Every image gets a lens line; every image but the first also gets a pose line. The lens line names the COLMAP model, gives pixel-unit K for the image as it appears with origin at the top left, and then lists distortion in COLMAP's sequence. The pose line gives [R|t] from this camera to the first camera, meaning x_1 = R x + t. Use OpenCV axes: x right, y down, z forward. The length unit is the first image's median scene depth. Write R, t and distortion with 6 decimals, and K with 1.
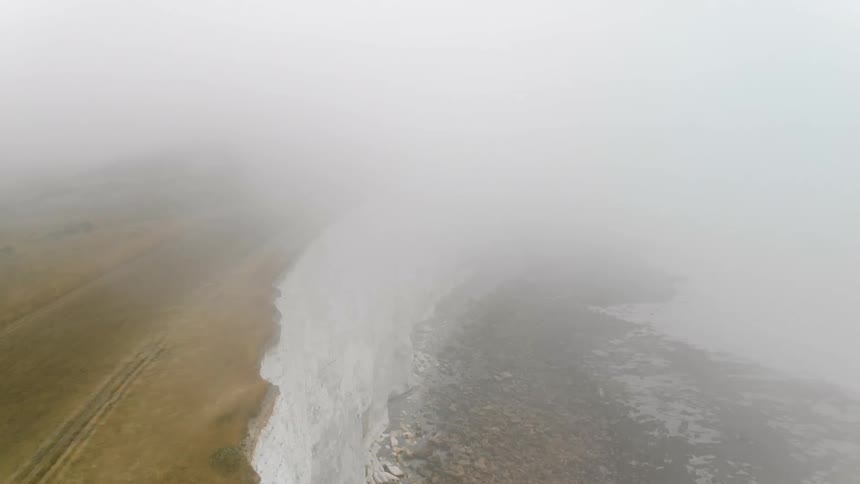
lens RADIAL K [[648.2, 0, 430.8], [0, 648.2, 230.1], [0, 0, 1]] dist [0.106594, -0.251547]
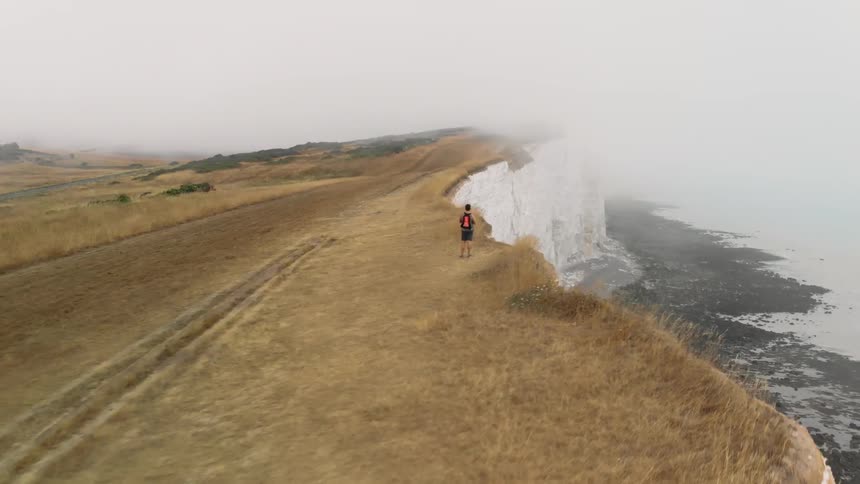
lens RADIAL K [[649.7, 0, 426.1], [0, 649.7, 227.3], [0, 0, 1]] dist [0.056145, -0.160601]
pose [[0.990456, 0.010840, -0.137404, -0.059771], [-0.015380, 0.999369, -0.032023, 0.054992], [0.136970, 0.033831, 0.989997, 0.085106]]
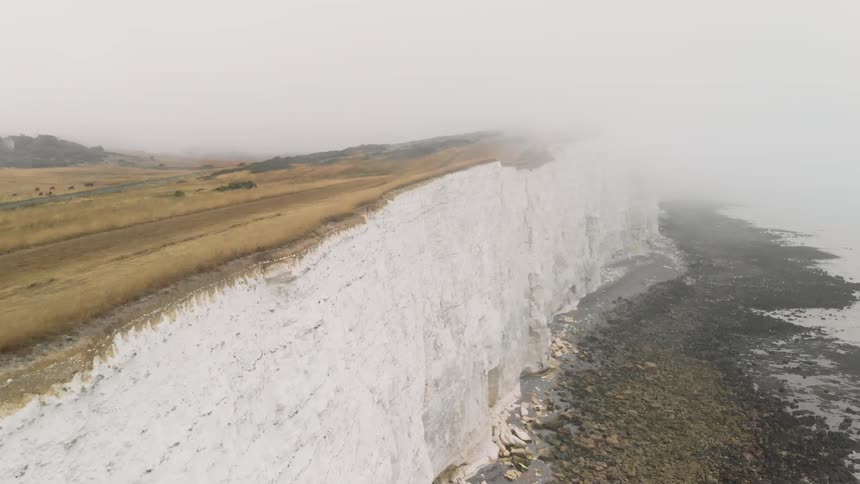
lens RADIAL K [[649.7, 0, 426.1], [0, 649.7, 227.3], [0, 0, 1]] dist [0.056145, -0.160601]
pose [[0.969978, 0.015050, -0.242726, 0.032047], [-0.022672, 0.999333, -0.028639, 0.066328], [0.242133, 0.033282, 0.969672, -0.010609]]
